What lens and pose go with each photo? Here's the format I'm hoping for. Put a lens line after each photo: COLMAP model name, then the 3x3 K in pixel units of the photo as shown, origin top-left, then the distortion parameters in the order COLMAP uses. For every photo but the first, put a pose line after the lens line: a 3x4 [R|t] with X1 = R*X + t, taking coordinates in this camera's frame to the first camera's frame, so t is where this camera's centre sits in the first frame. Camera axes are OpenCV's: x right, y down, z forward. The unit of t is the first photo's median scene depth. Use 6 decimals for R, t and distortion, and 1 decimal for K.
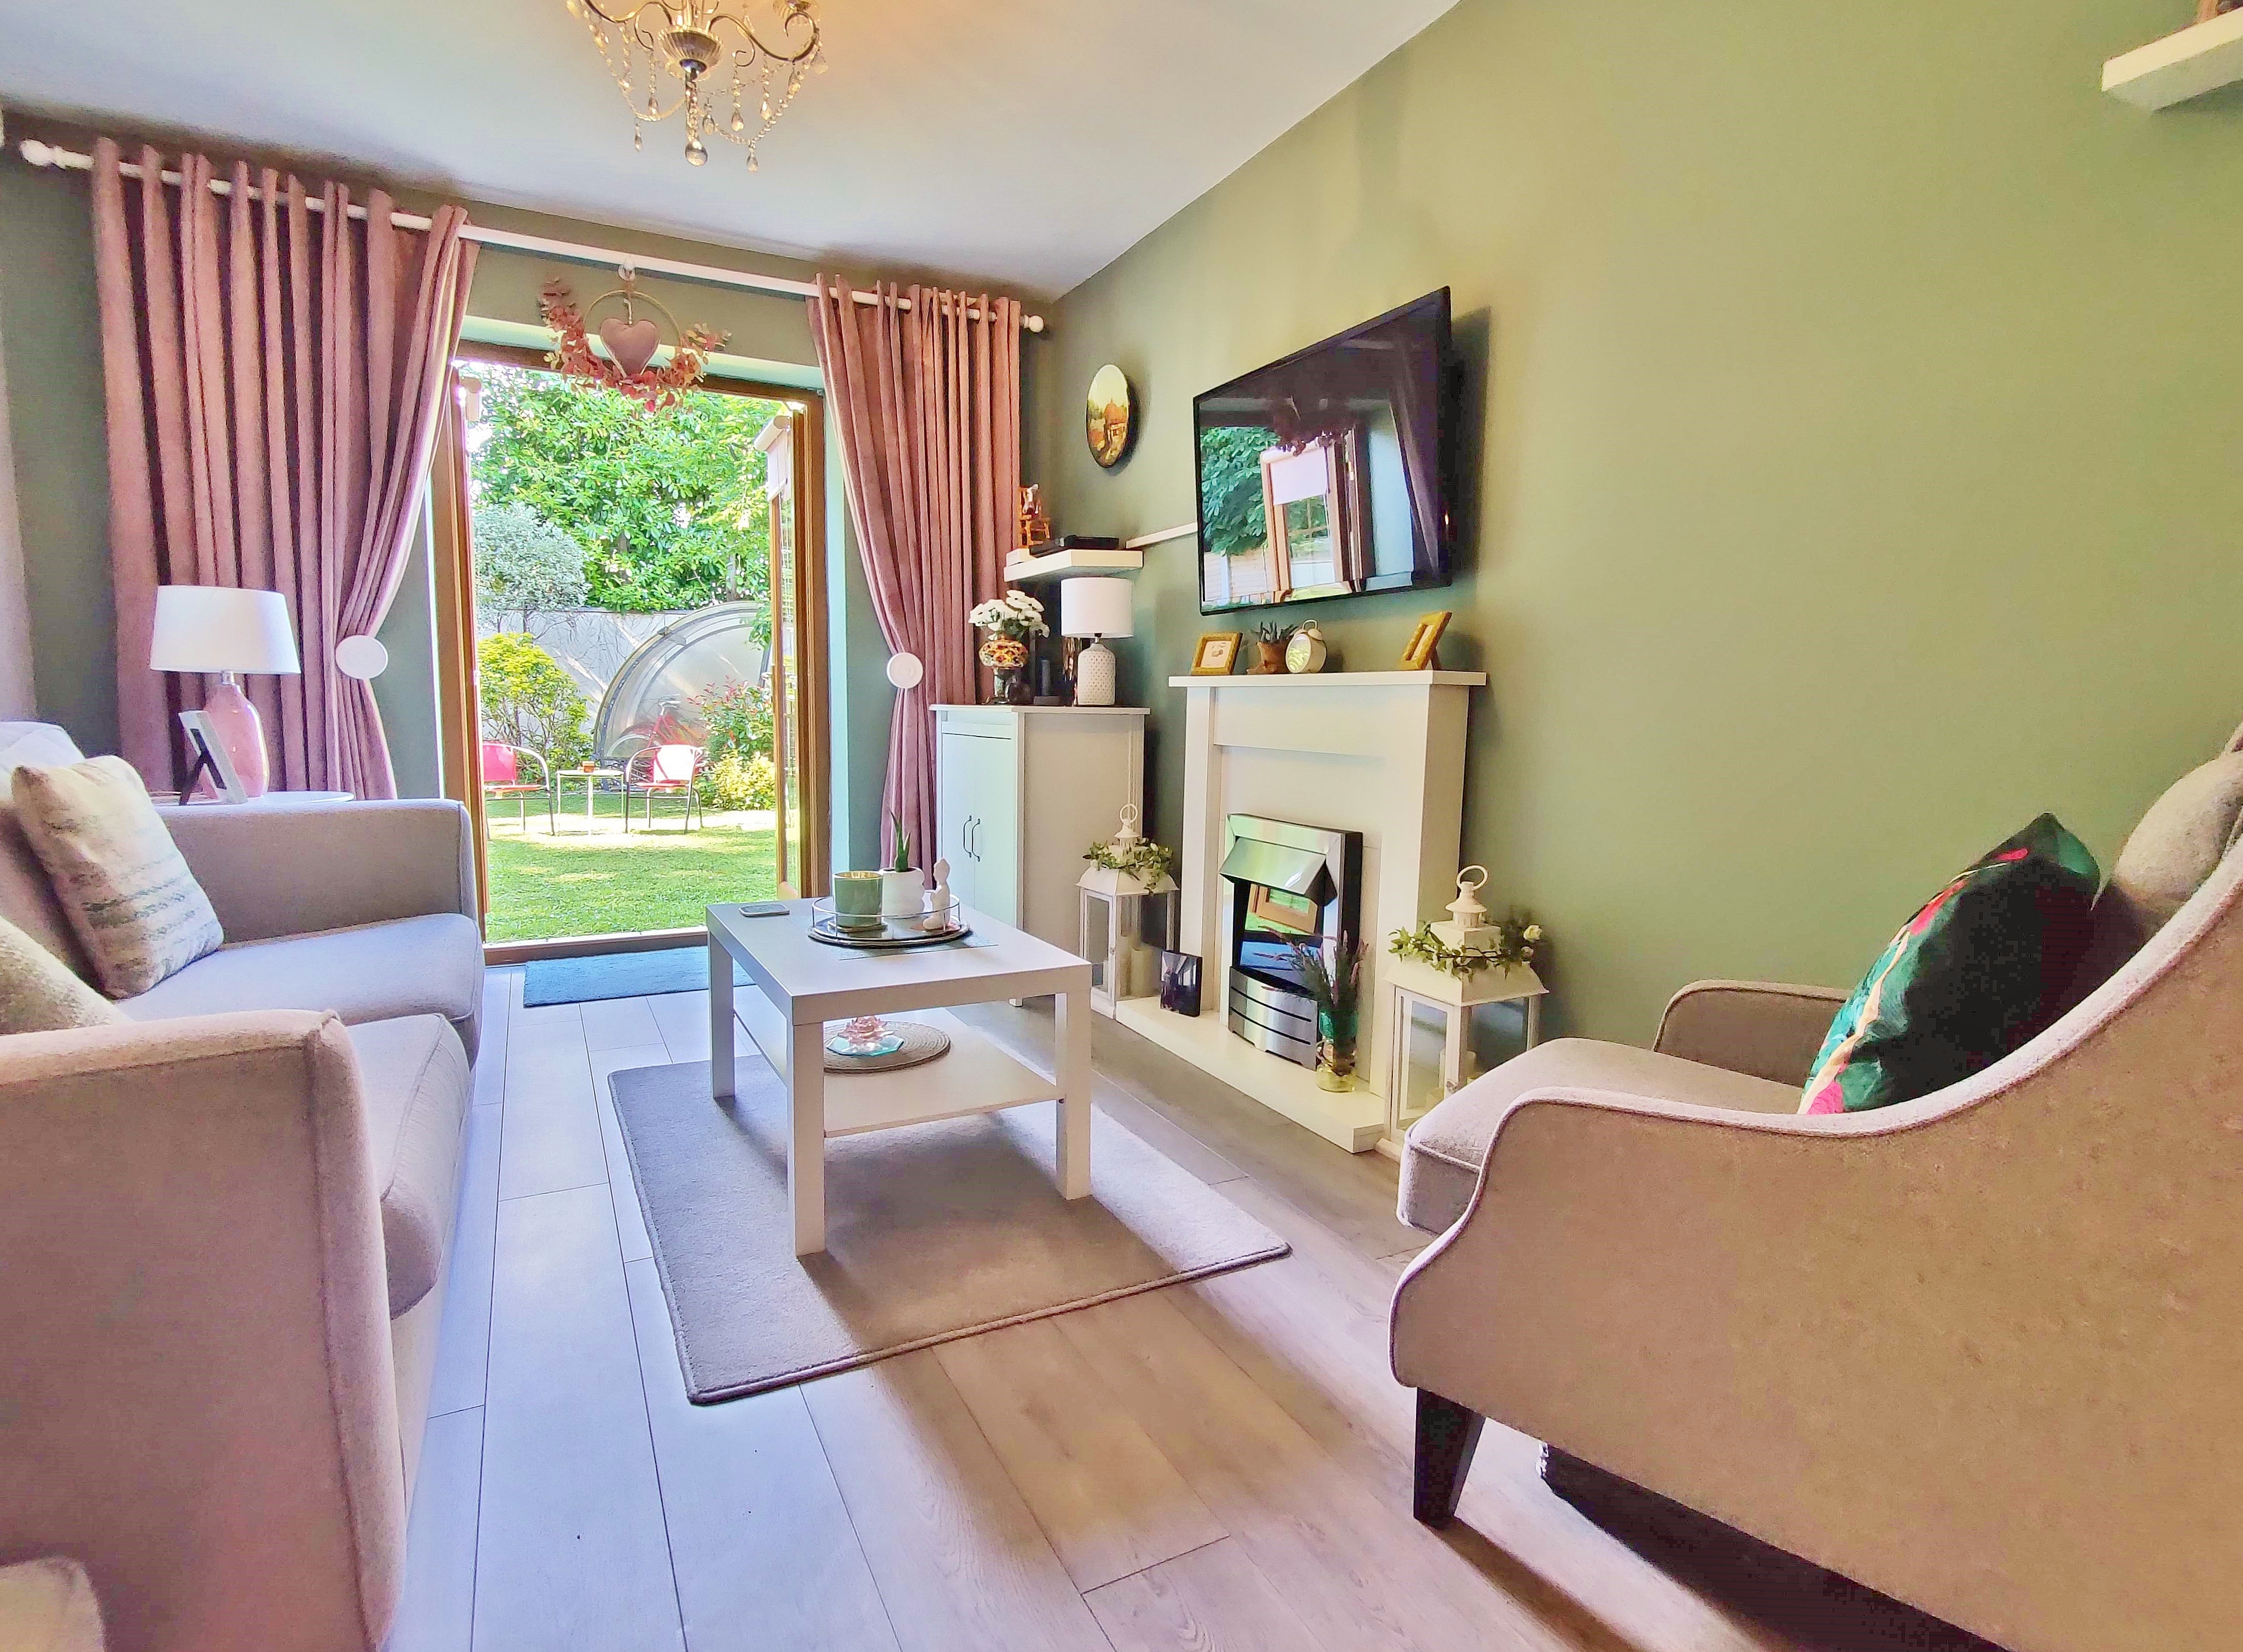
lens RADIAL K [[1159.8, 0, 1118.7], [0, 1159.8, 822.1], [0, 0, 1]] dist [-0.000145, 0.000142]
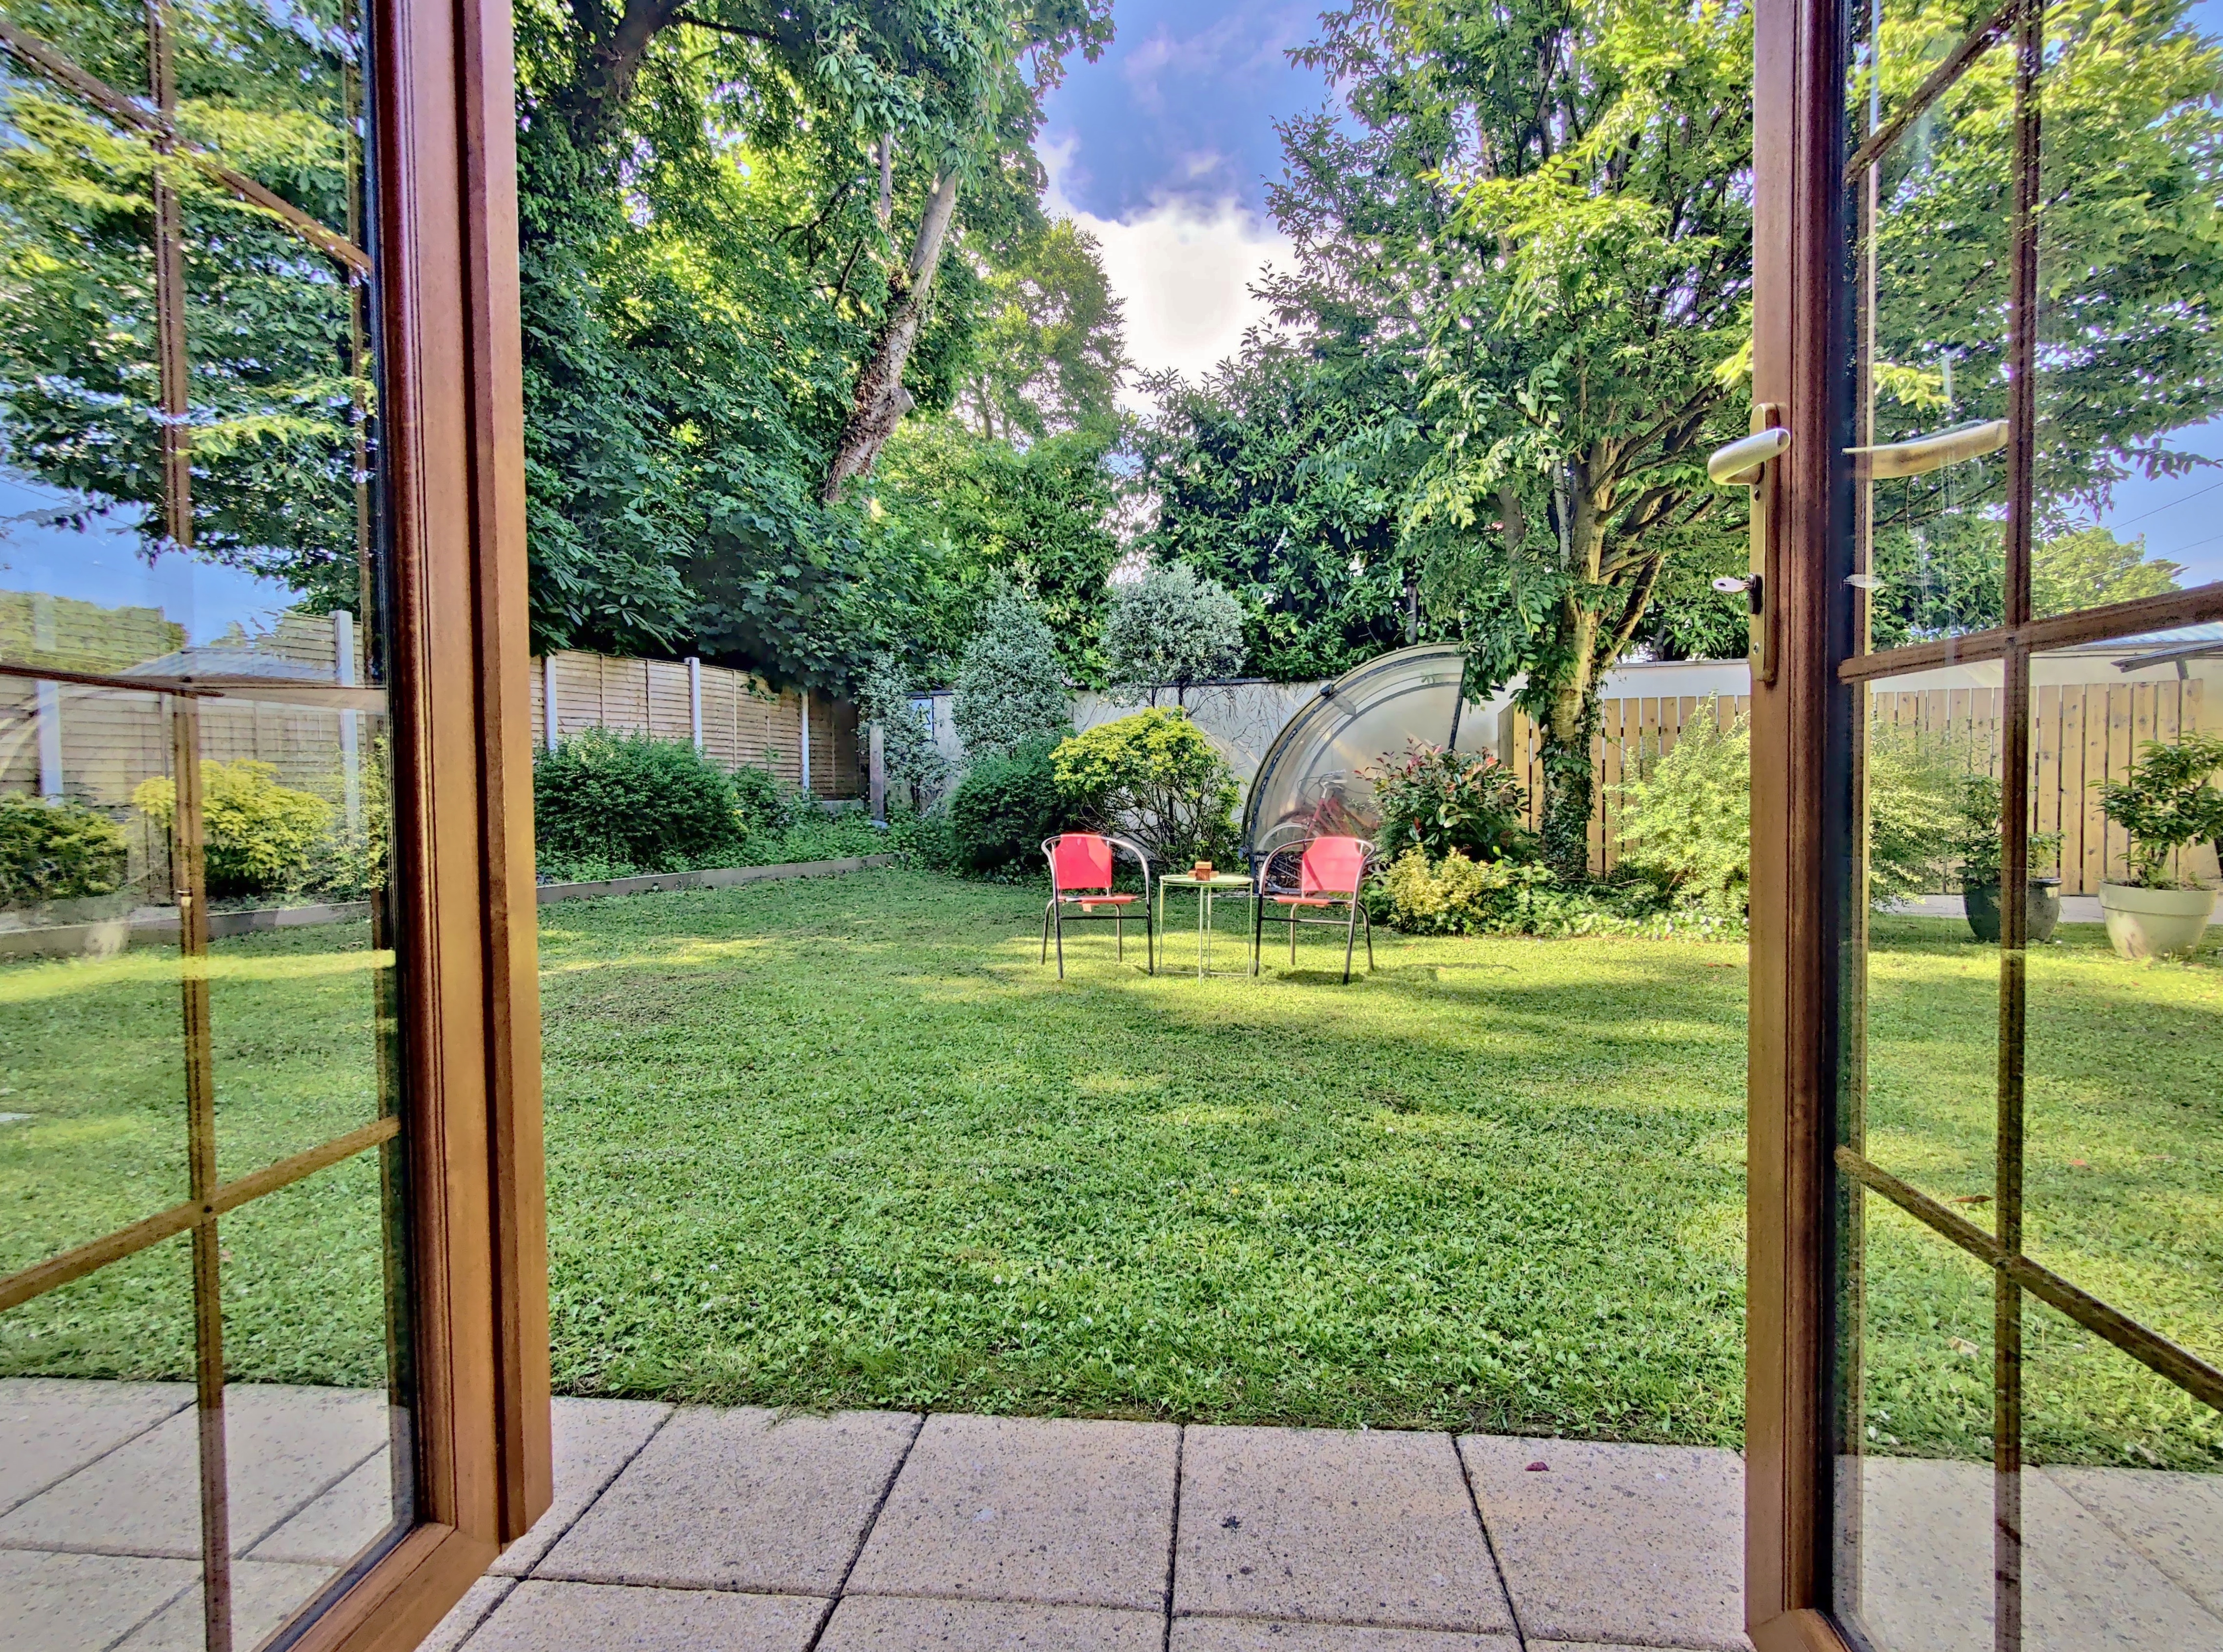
lens RADIAL K [[1100.4, 0, 1109.3], [0, 1100.4, 834.2], [0, 0, 1]] dist [0.001706, 0.002396]
pose [[0.838393, 0.000751, -0.545066, -0.107793], [-0.039173, 0.997496, -0.058879, -0.018435], [0.543657, 0.070715, 0.836323, 0.294278]]
